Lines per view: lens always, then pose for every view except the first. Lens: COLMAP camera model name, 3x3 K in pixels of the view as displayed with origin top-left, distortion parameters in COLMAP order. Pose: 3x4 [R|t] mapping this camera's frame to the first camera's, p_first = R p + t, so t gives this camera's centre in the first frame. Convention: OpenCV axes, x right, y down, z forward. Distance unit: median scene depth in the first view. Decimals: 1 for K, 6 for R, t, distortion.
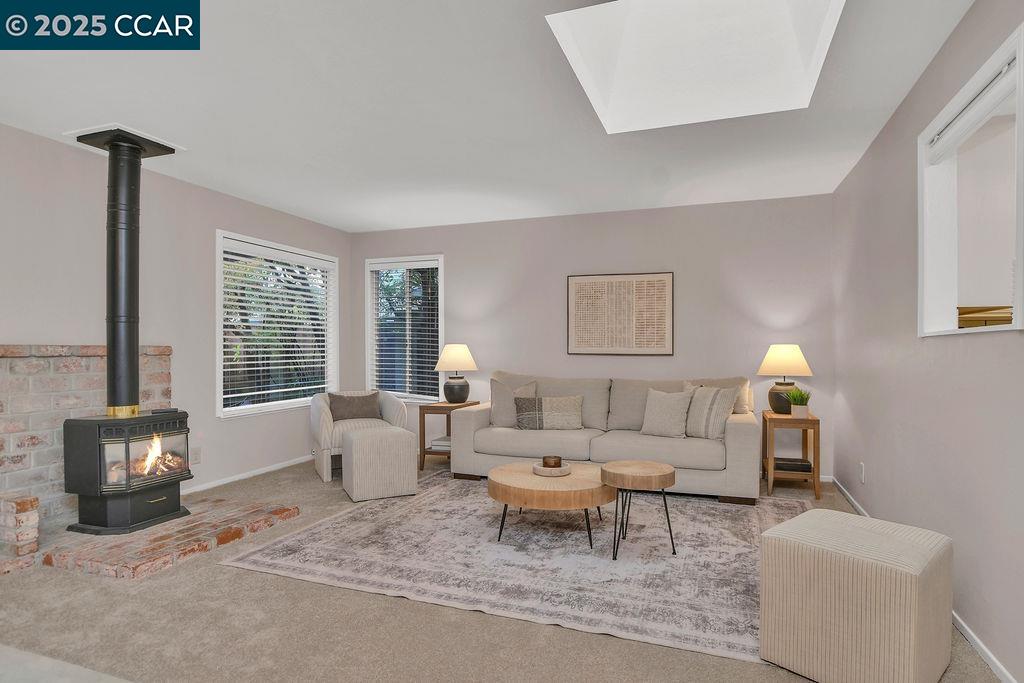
lens RADIAL K [[570.3, 0, 513.4], [0, 570.3, 346.8], [0, 0, 1]] dist [0.001290, 0.000542]
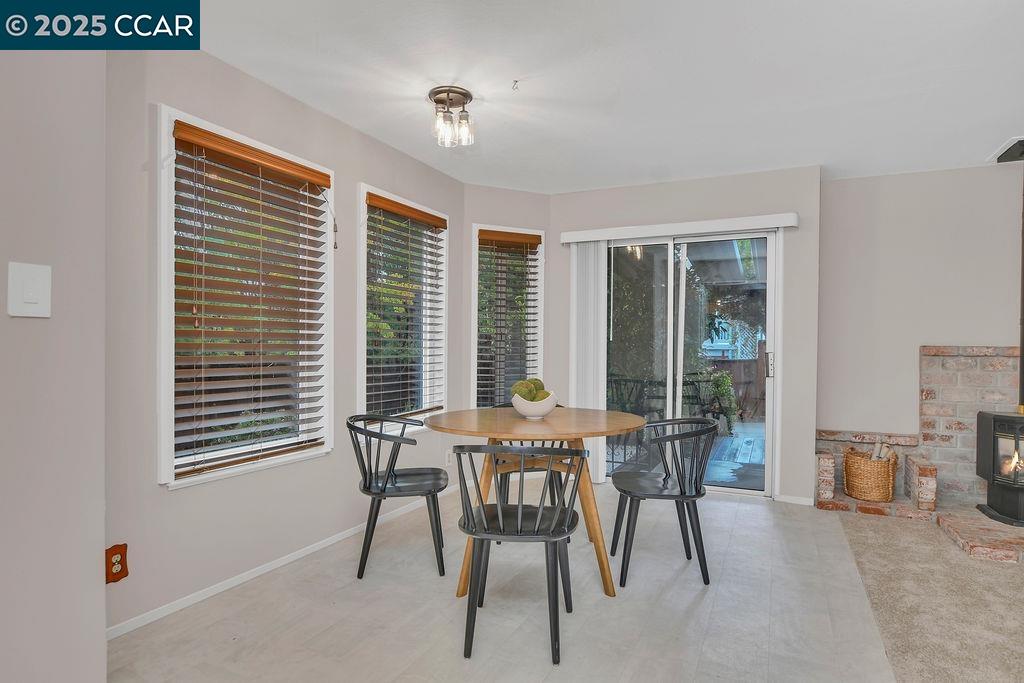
lens RADIAL K [[570.3, 0, 515.9], [0, 570.3, 344.5], [0, 0, 1]] dist [0.001290, 0.000542]
pose [[-0.096004, -0.002448, -0.995378, 0.449197], [-0.005962, 0.999980, -0.001884, 0.001252], [0.995363, 0.005753, -0.096016, 0.187146]]
